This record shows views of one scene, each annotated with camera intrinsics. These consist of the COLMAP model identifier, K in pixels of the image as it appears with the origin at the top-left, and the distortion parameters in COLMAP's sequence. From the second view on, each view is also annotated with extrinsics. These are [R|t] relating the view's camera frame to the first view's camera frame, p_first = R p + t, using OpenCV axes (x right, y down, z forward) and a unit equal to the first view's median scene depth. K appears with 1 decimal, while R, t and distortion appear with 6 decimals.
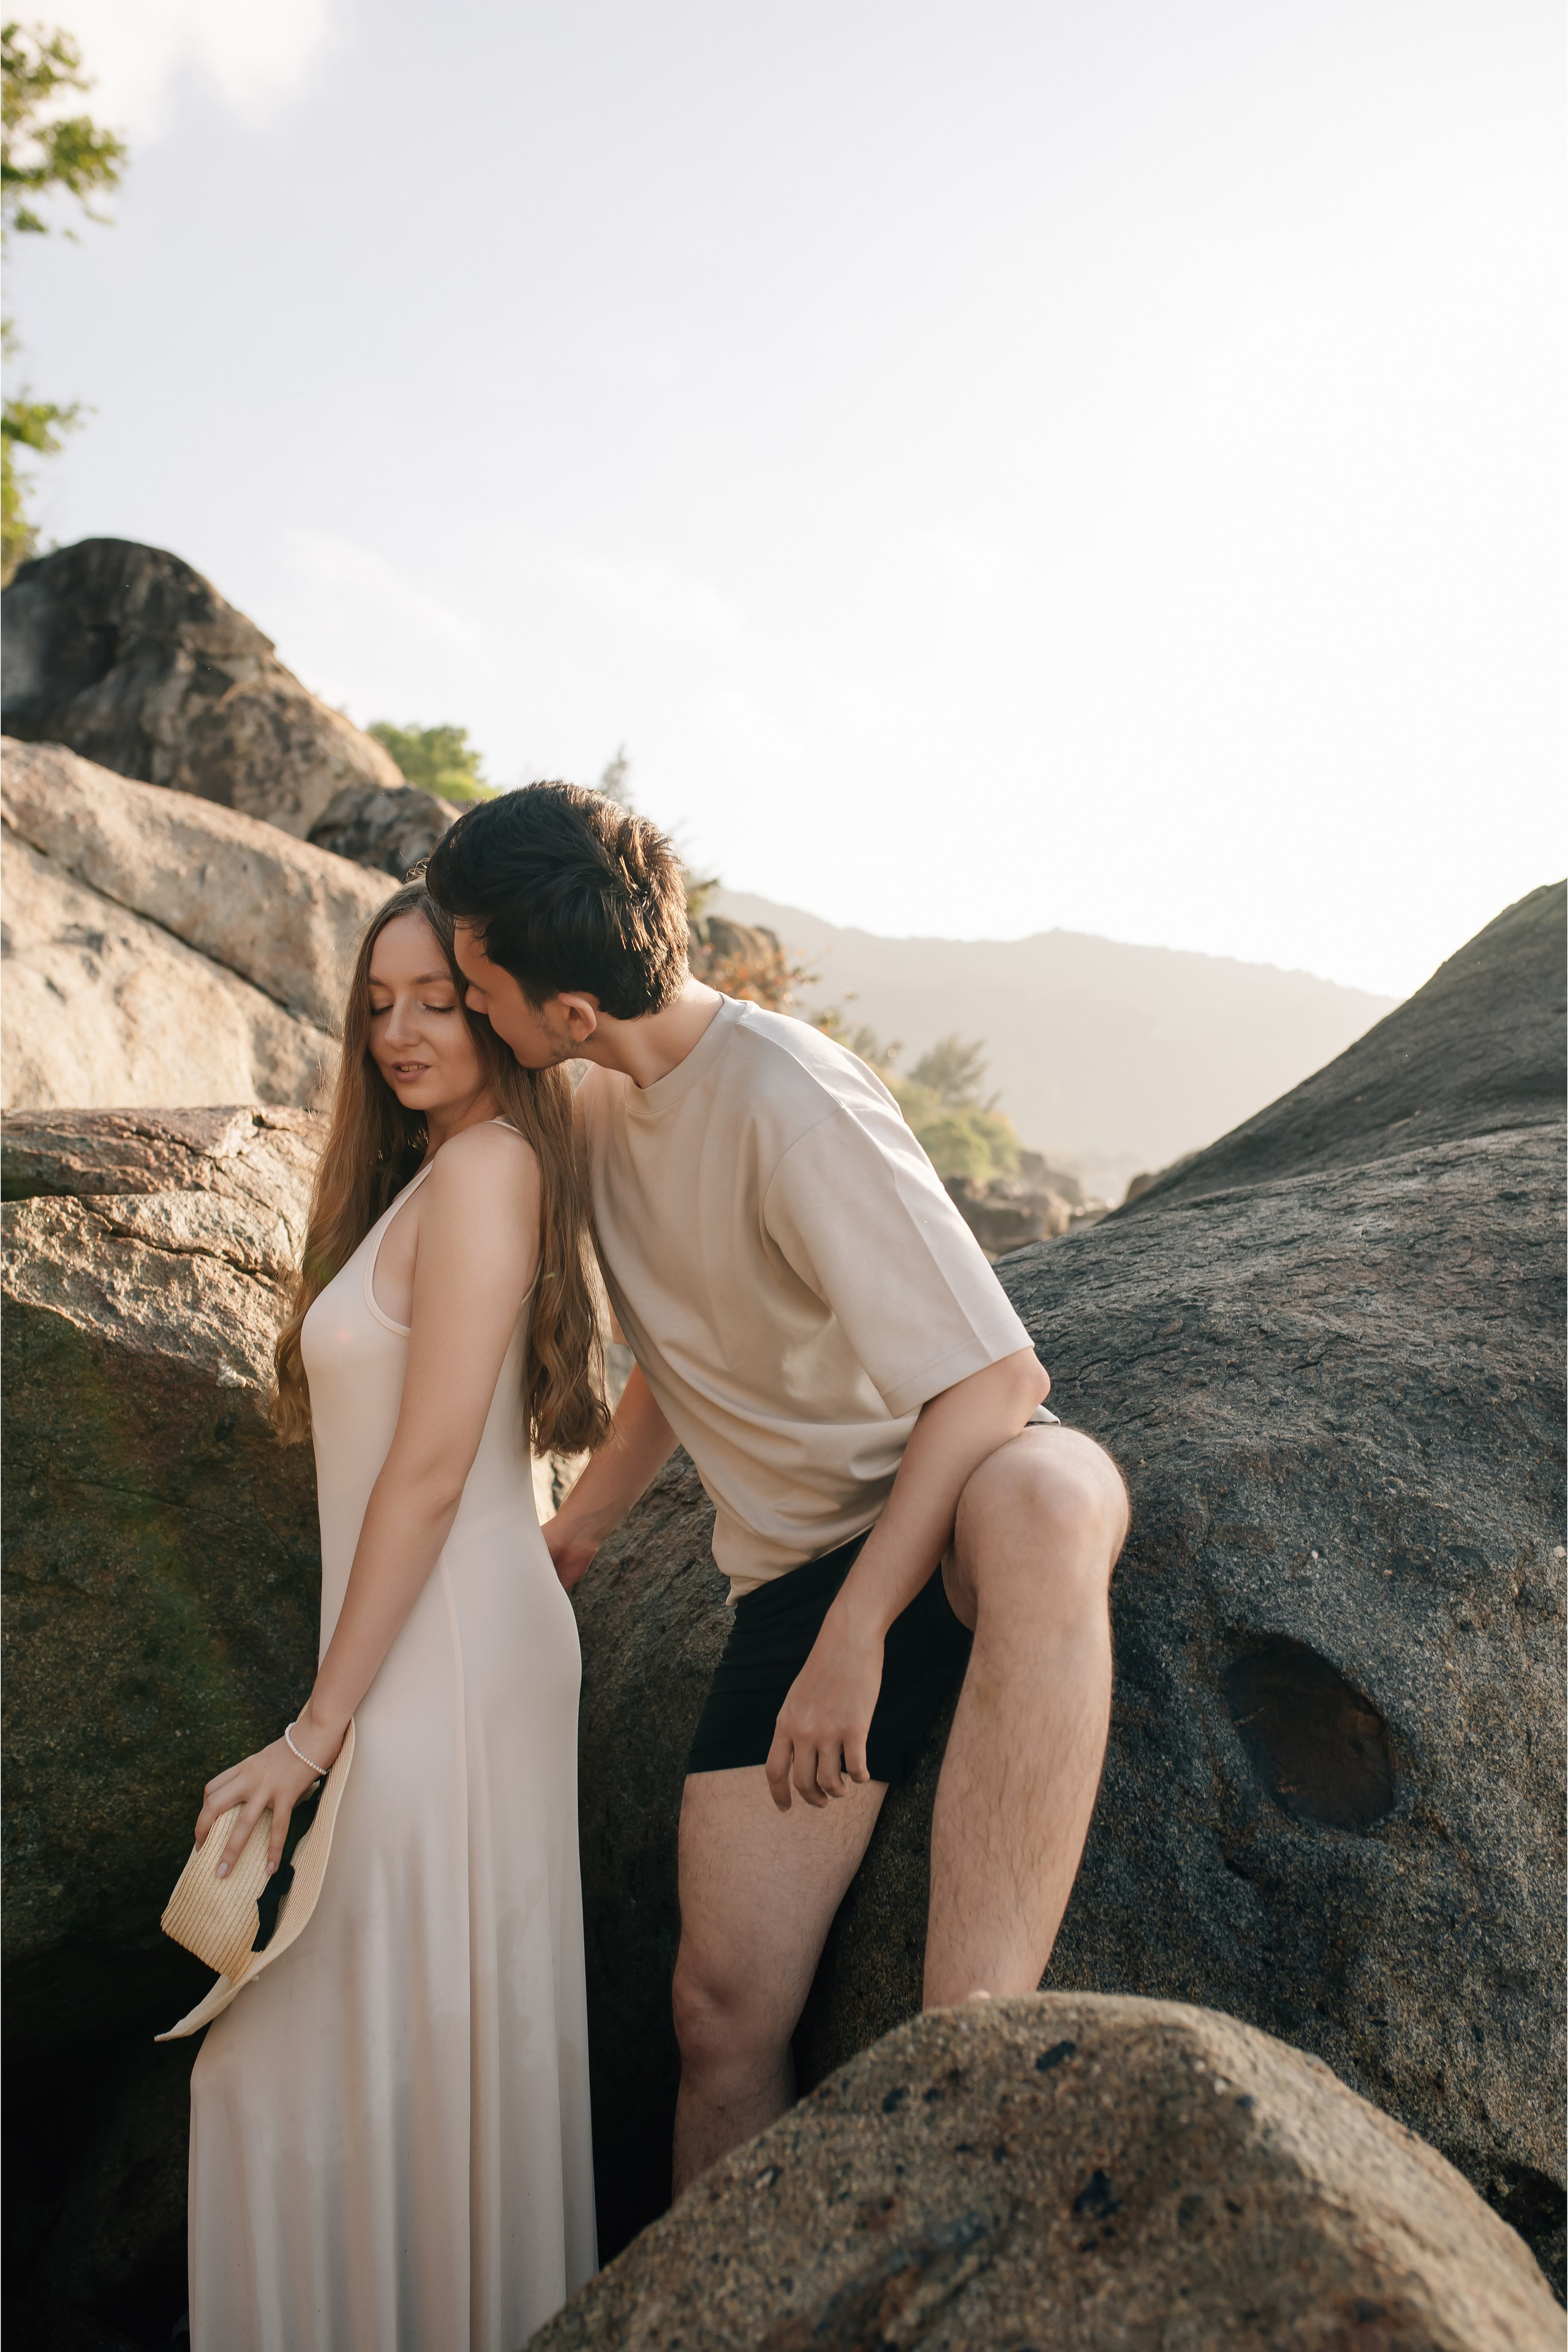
lens RADIAL K [[2263.0, 0, 784.0], [0, 2263.0, 1176.0], [0, 0, 1]] dist [-0.062114, 0.099822]
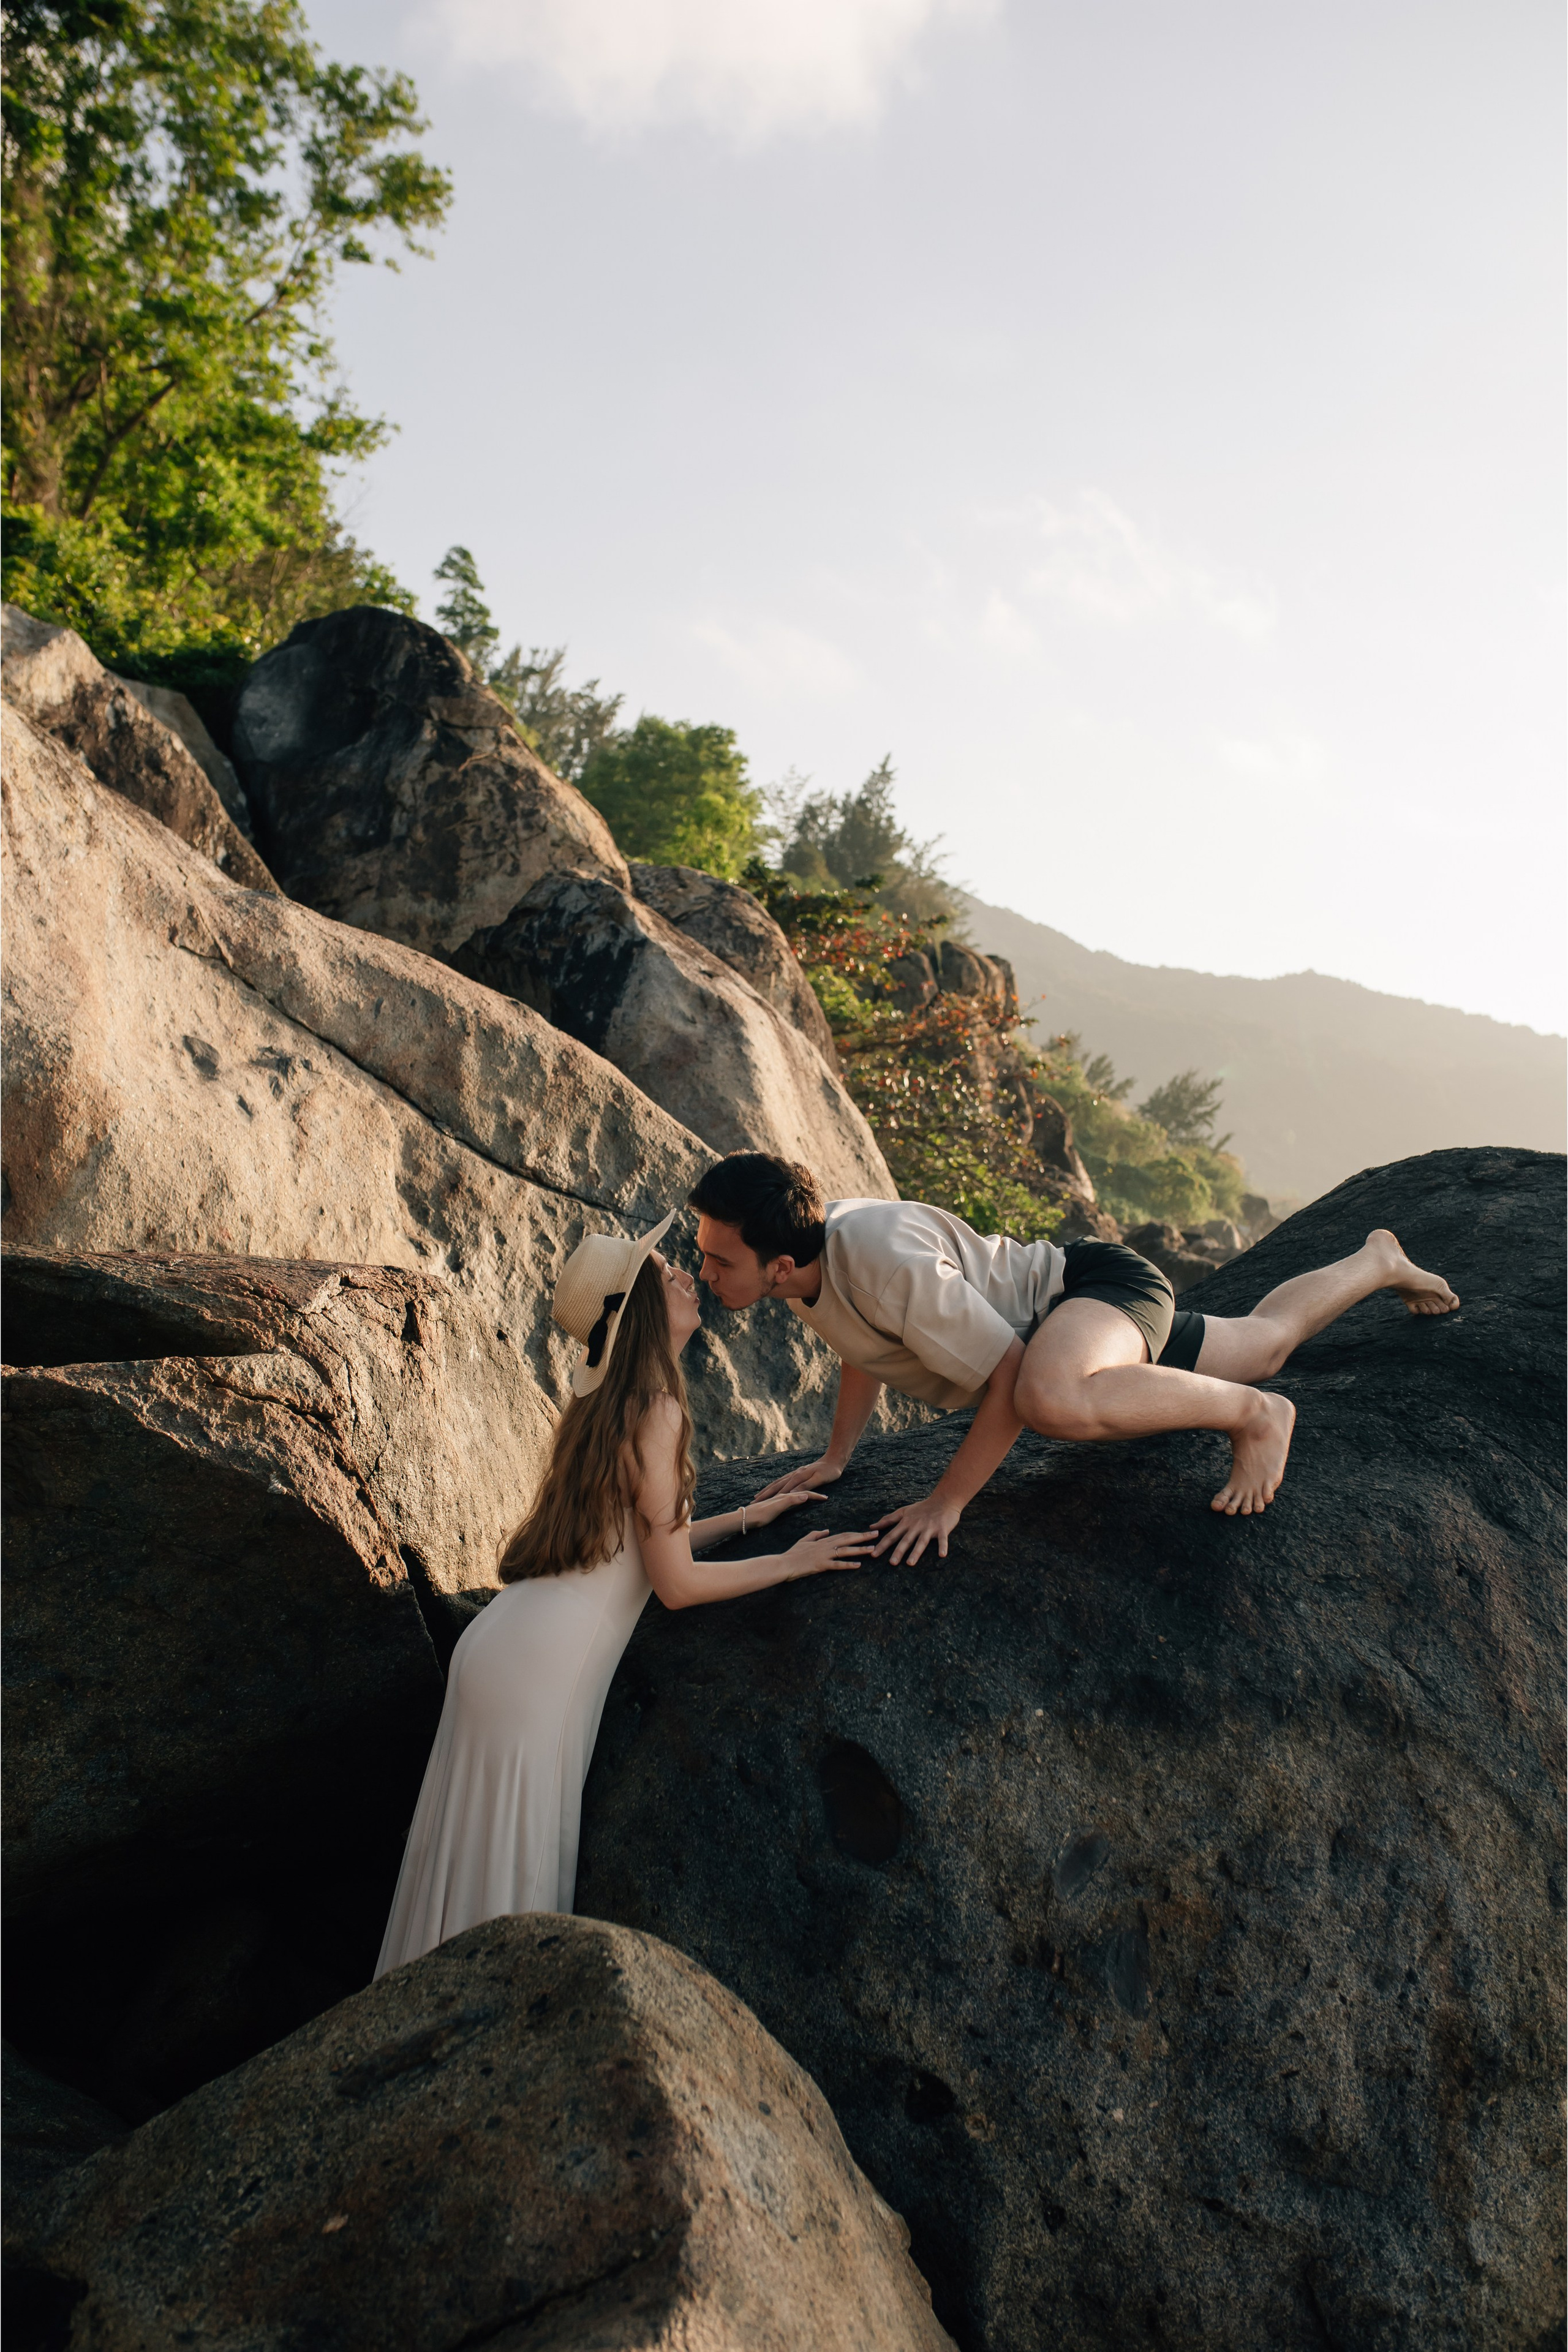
lens RADIAL K [[2263.0, 0, 784.0], [0, 2263.0, 1176.0], [0, 0, 1]] dist [-0.062114, 0.099822]
pose [[0.989824, 0.099014, -0.102200, 0.105256], [-0.099150, 0.995065, 0.003759, -0.072968], [0.102068, 0.006412, 0.994757, -0.224935]]
